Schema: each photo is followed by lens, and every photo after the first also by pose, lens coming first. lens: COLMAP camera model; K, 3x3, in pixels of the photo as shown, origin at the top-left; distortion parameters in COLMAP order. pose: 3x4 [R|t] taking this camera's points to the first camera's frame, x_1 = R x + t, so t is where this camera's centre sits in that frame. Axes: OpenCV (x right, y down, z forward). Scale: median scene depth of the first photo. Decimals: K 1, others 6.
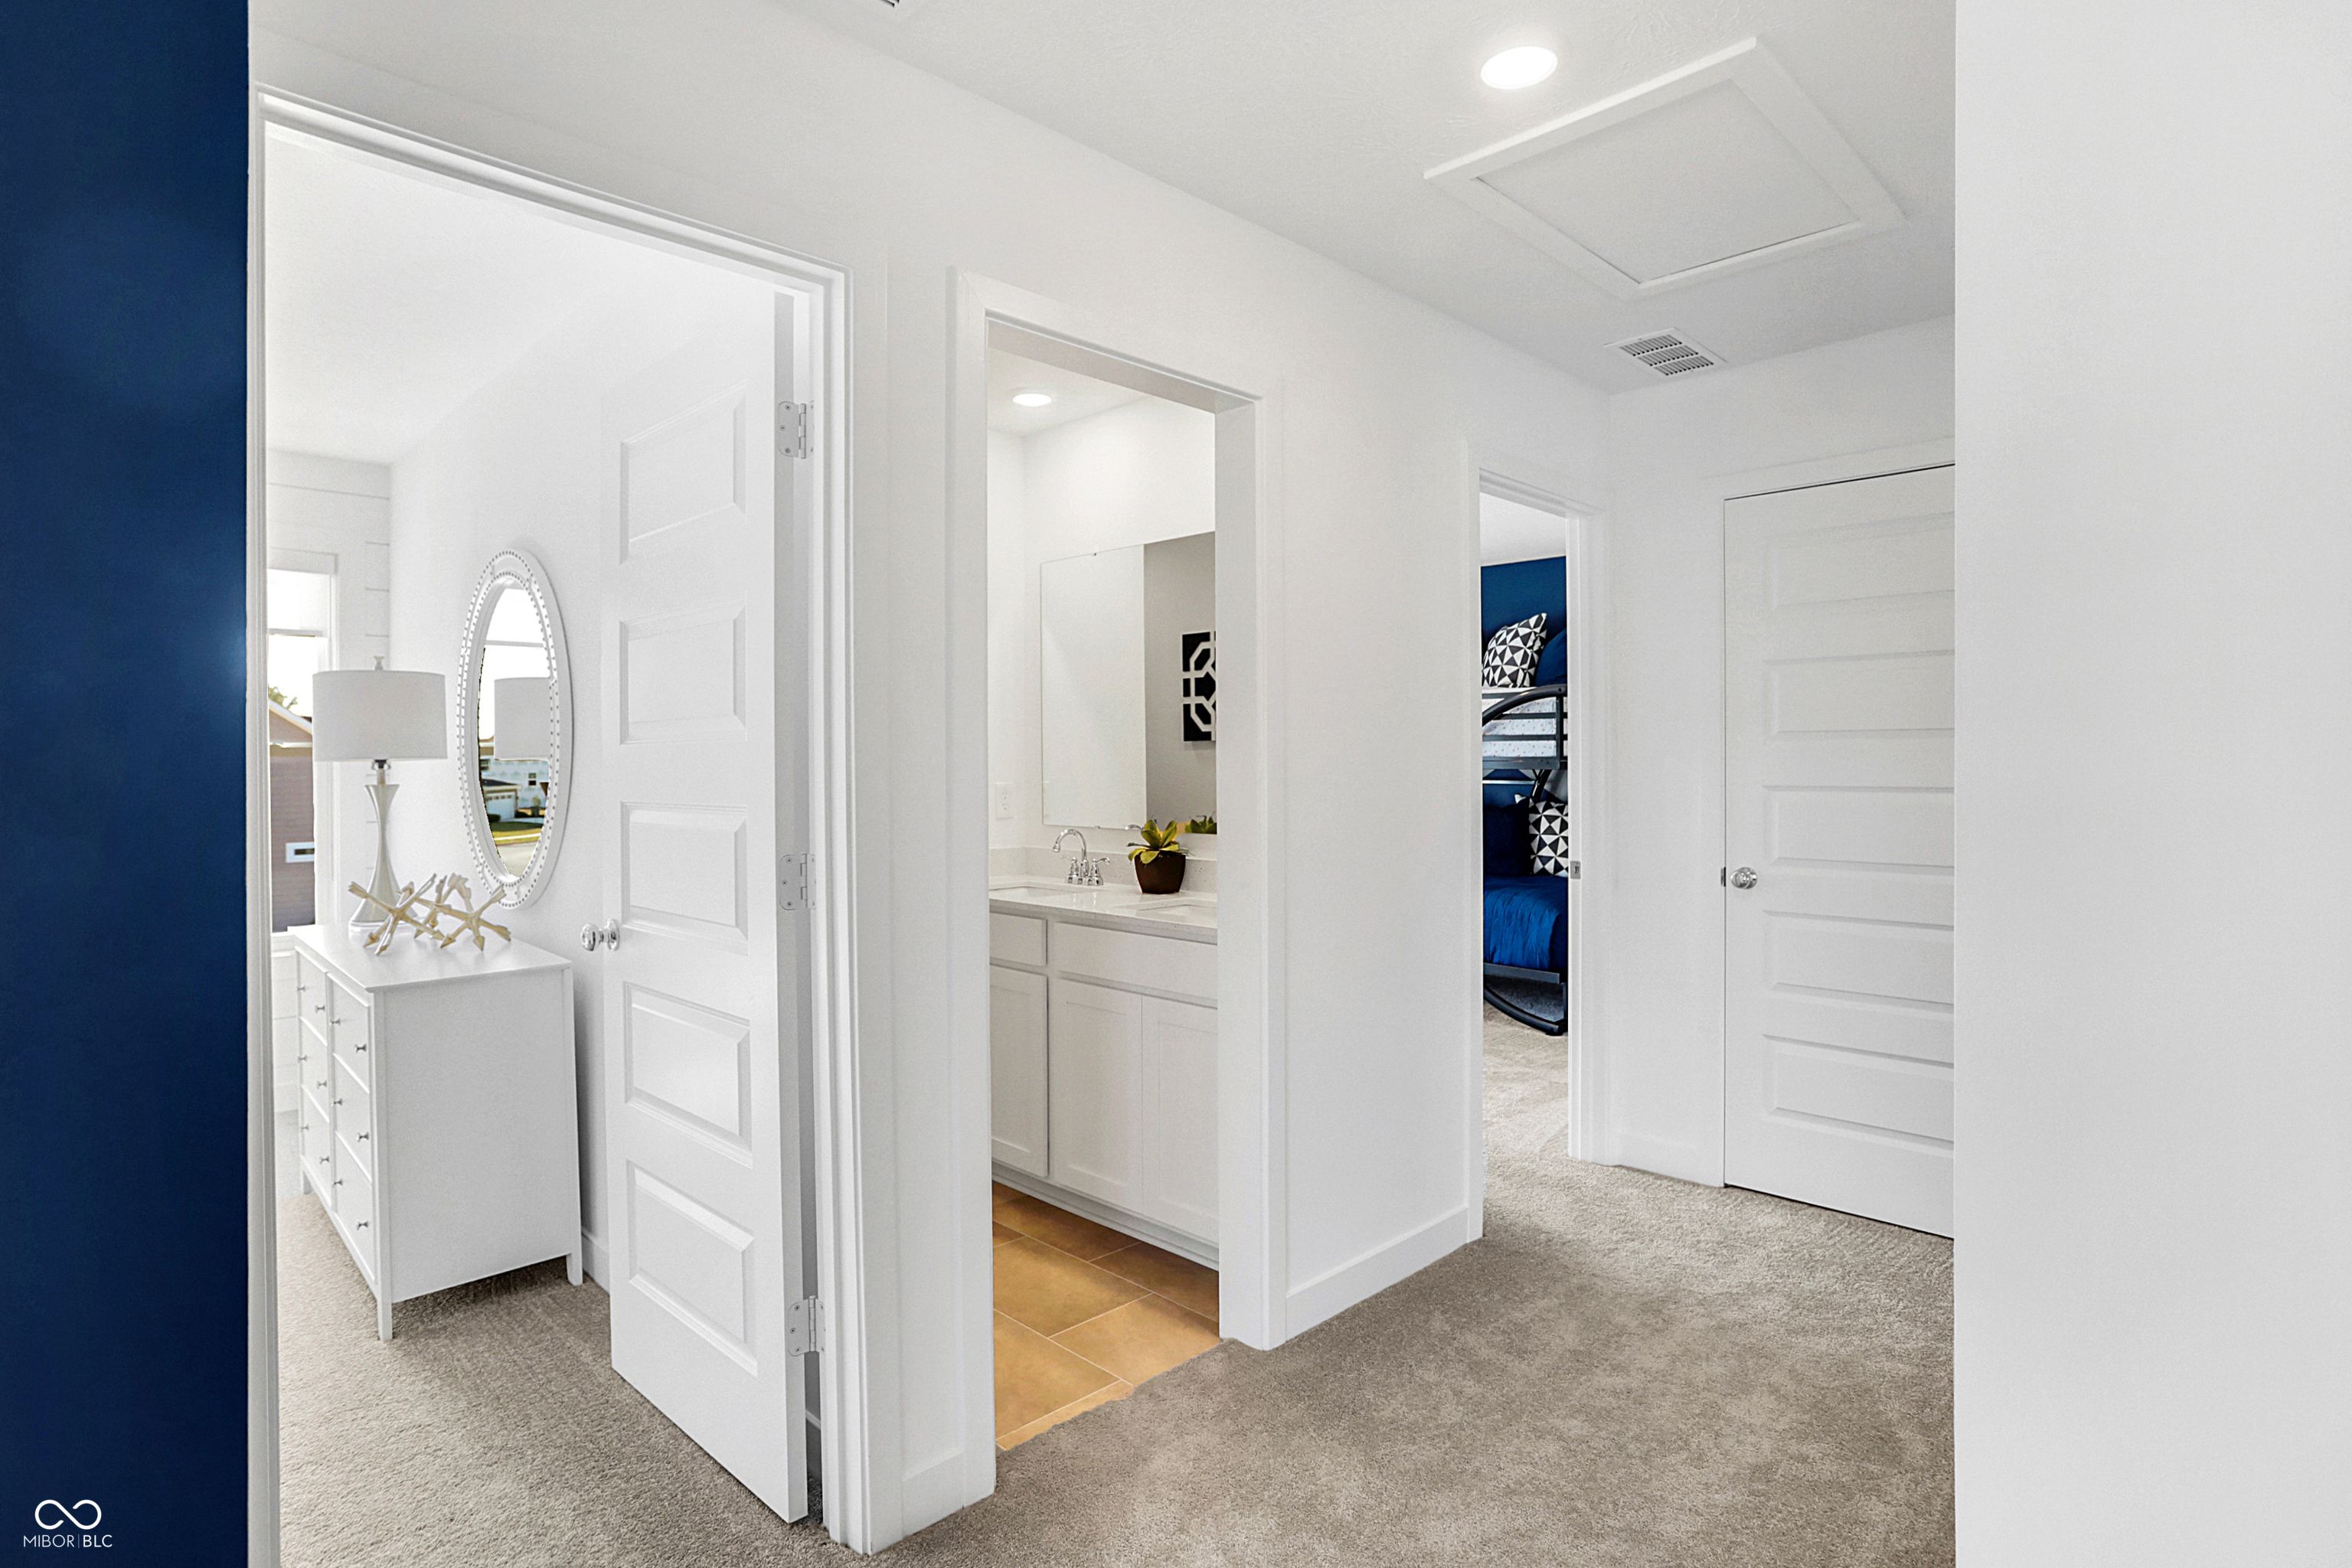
lens RADIAL K [[1192.3, 0, 1151.8], [0, 1192.3, 776.4], [0, 0, 1]] dist [-0.048425, 0.025341]
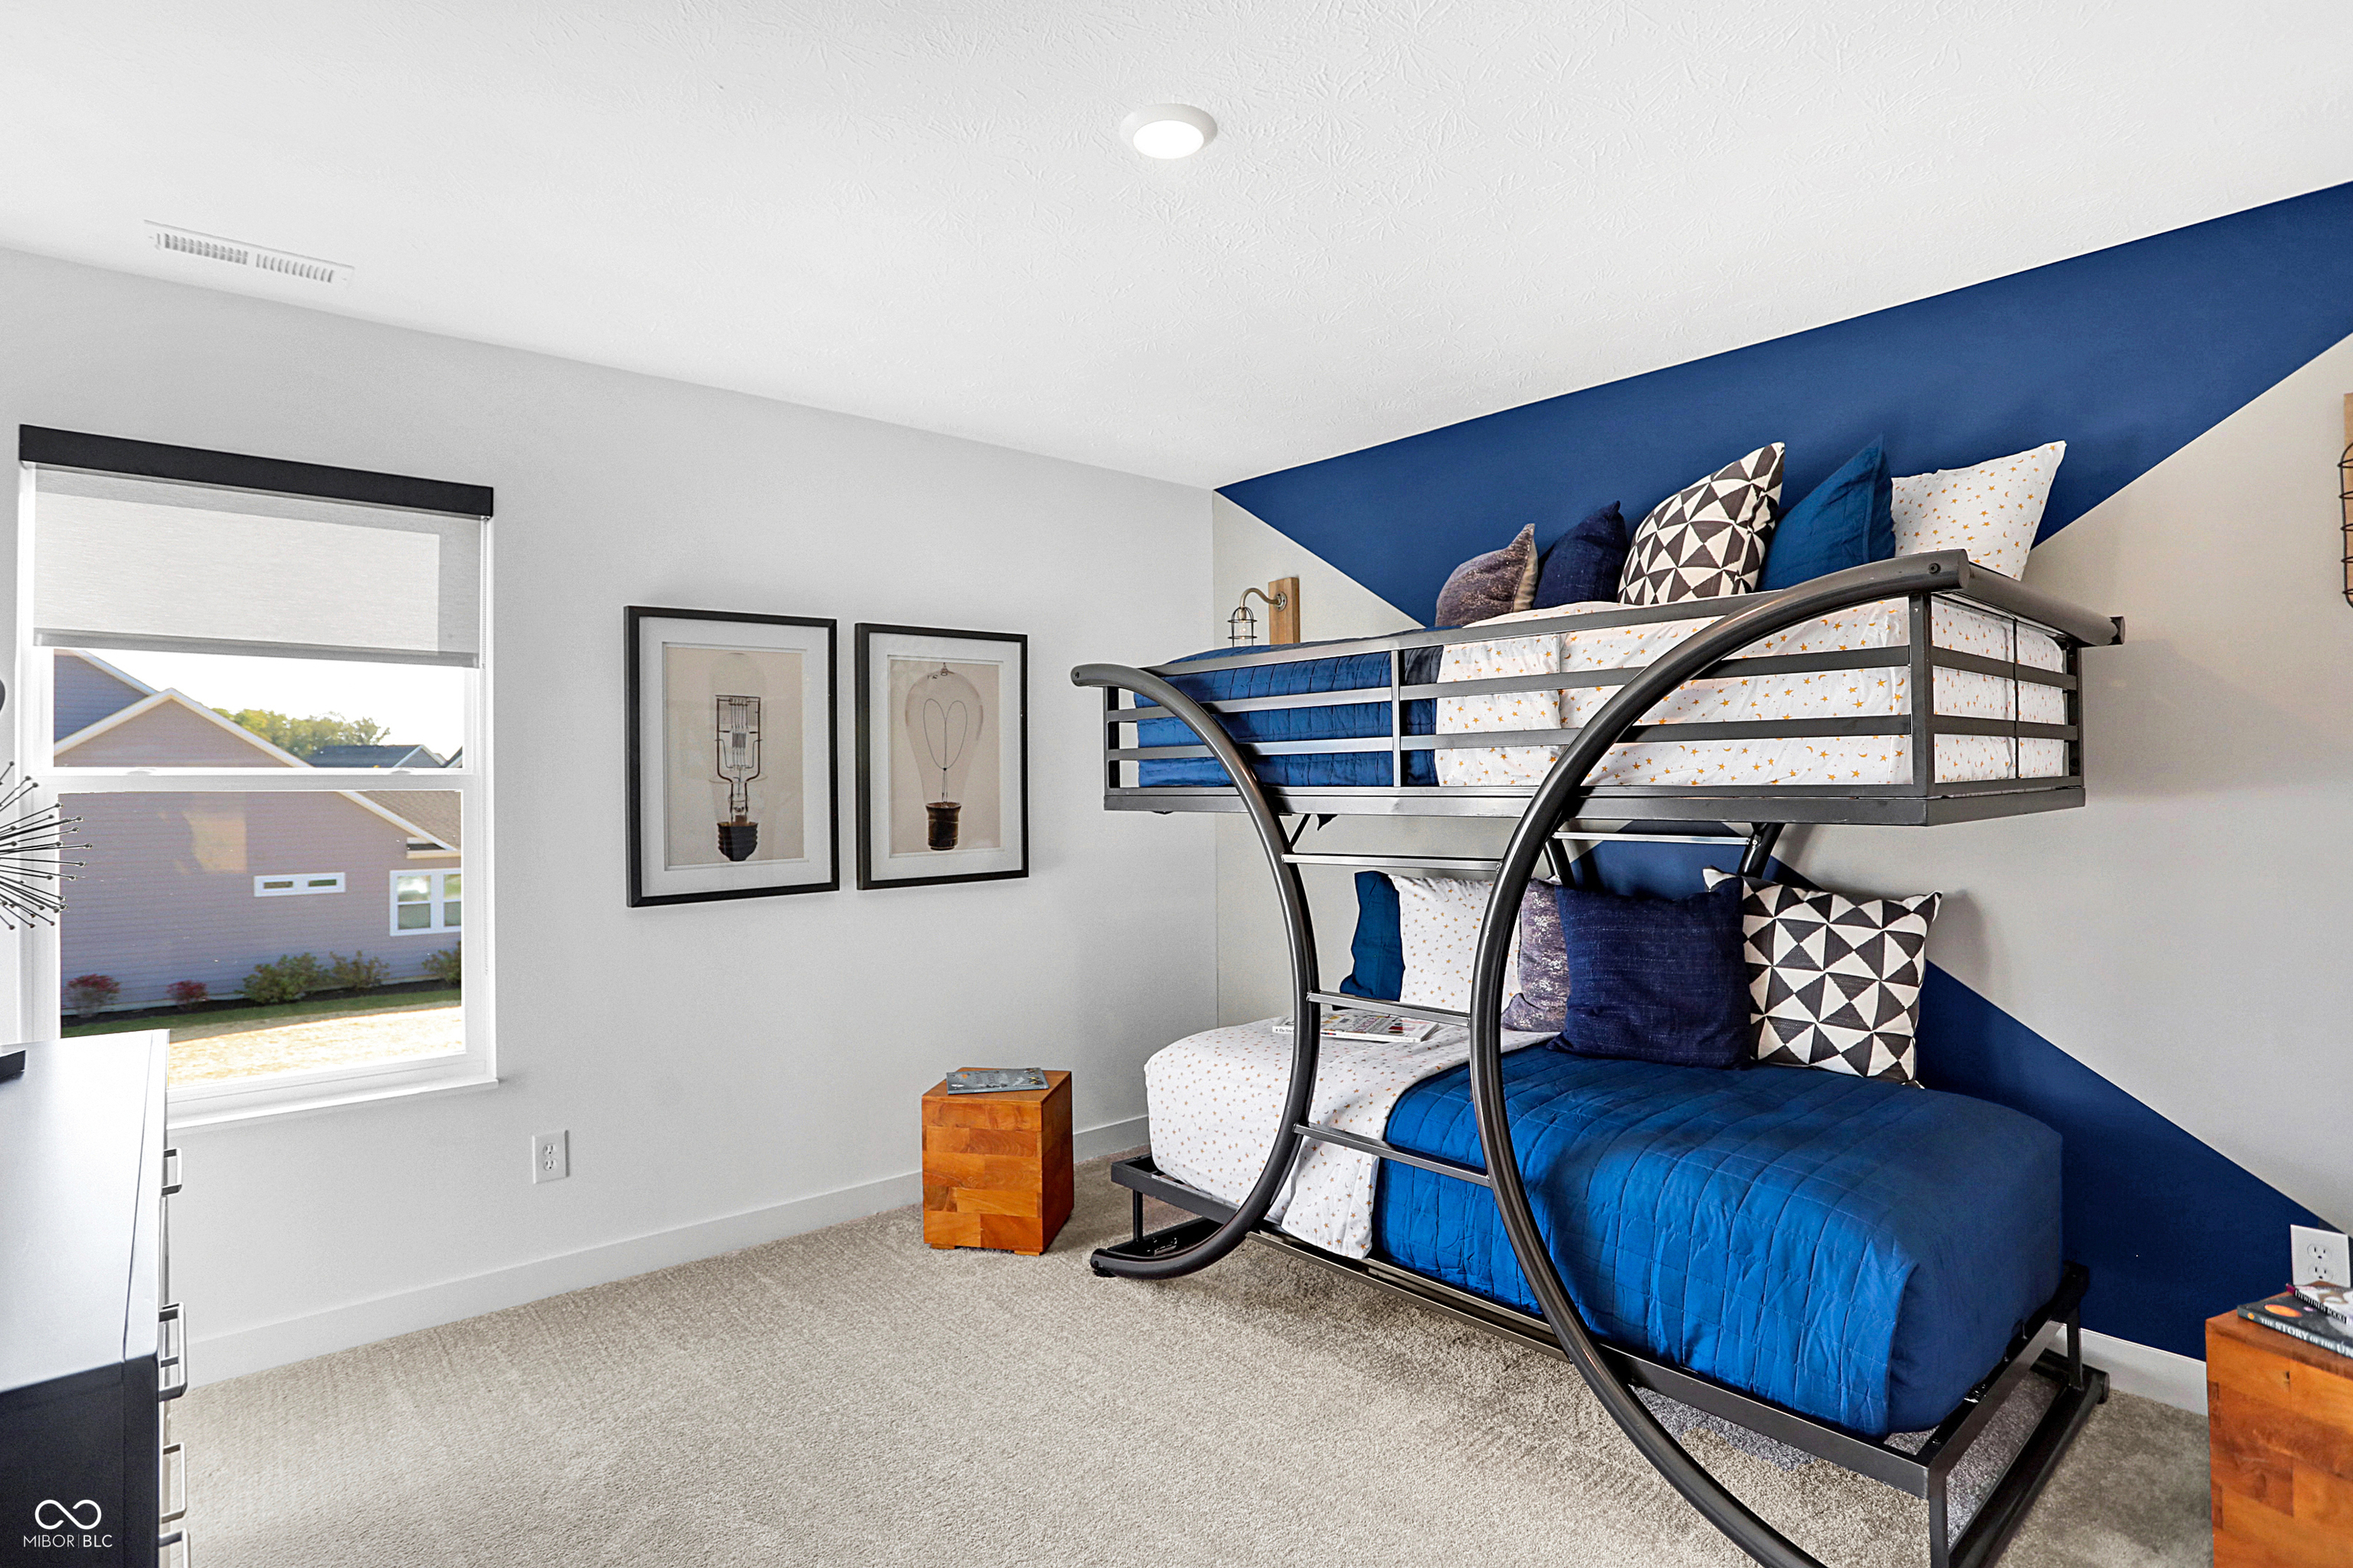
lens RADIAL K [[1181.8, 0, 1153.4], [0, 1181.8, 767.3], [0, 0, 1]] dist [-0.065125, 0.024289]
pose [[0.998190, -0.005200, -0.059915, 0.132711], [0.003619, 0.999643, -0.026463, -0.011838], [0.060032, 0.026198, 0.997853, 0.575687]]
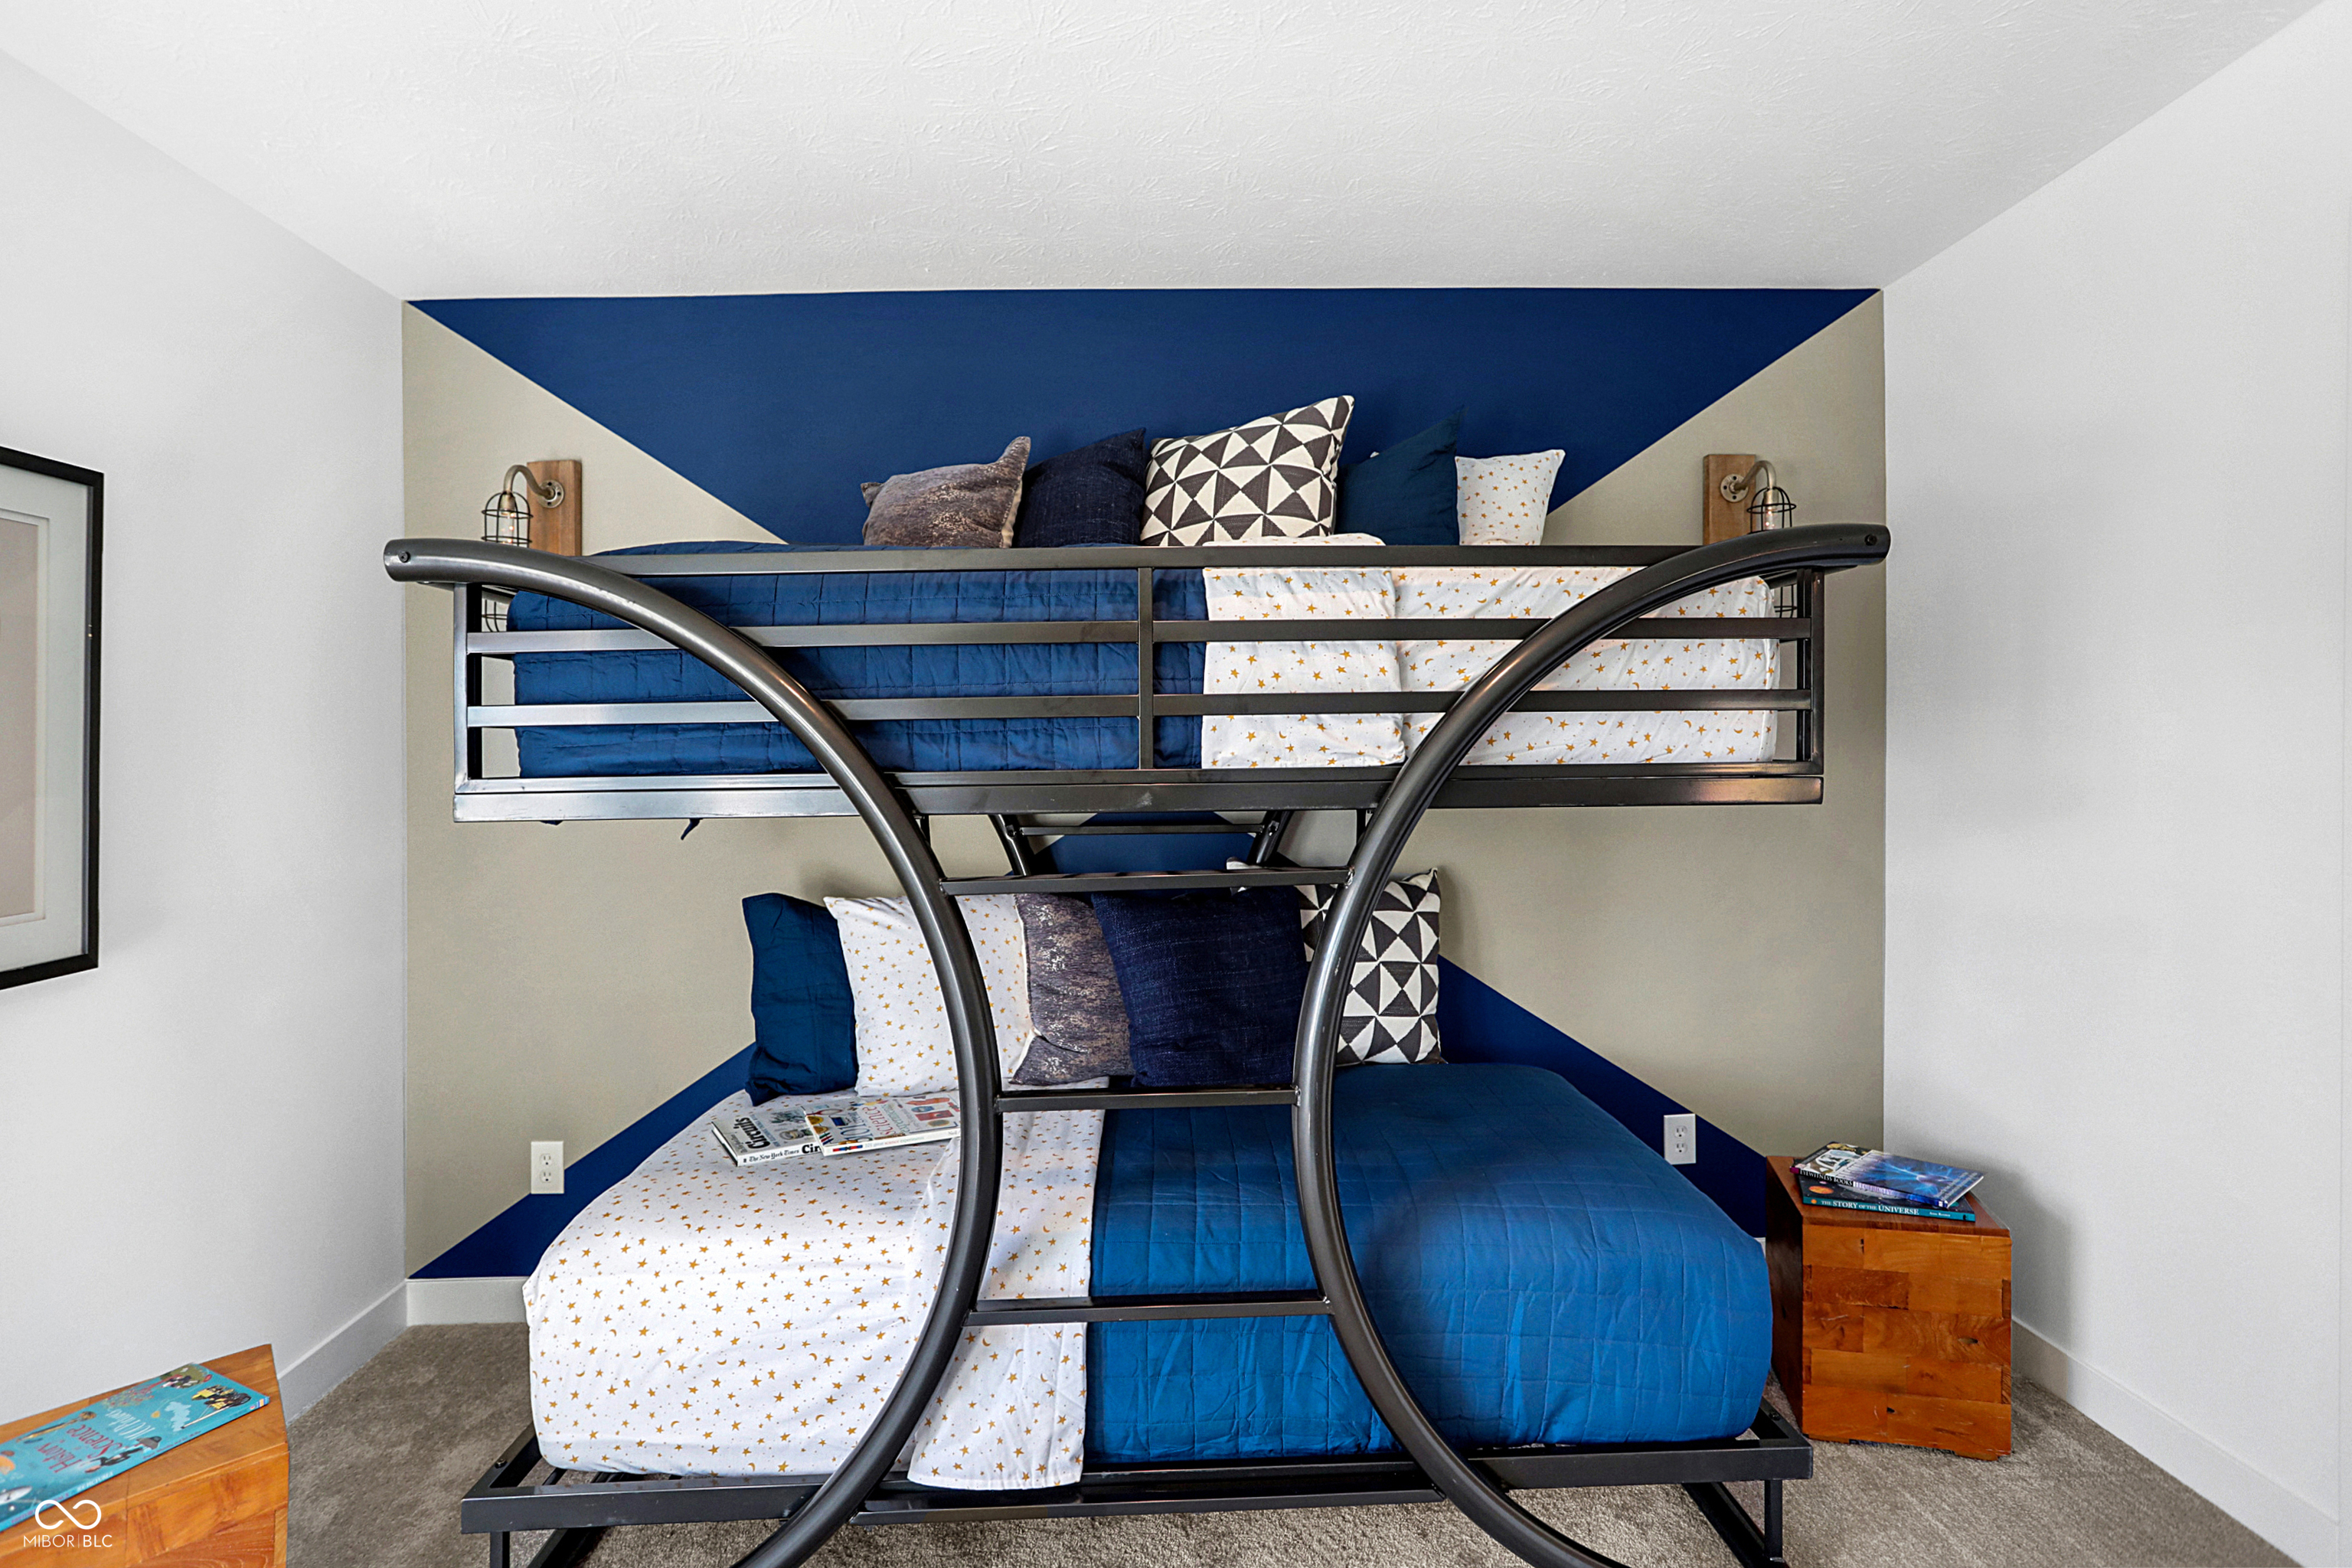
lens RADIAL K [[1192.3, 0, 1151.8], [0, 1192.3, 776.4], [0, 0, 1]] dist [-0.048425, 0.025341]
pose [[0.670951, -0.014891, 0.741352, -0.002688], [0.019838, 0.999801, 0.002129, -0.014419], [-0.741236, 0.013278, 0.671113, 0.784118]]
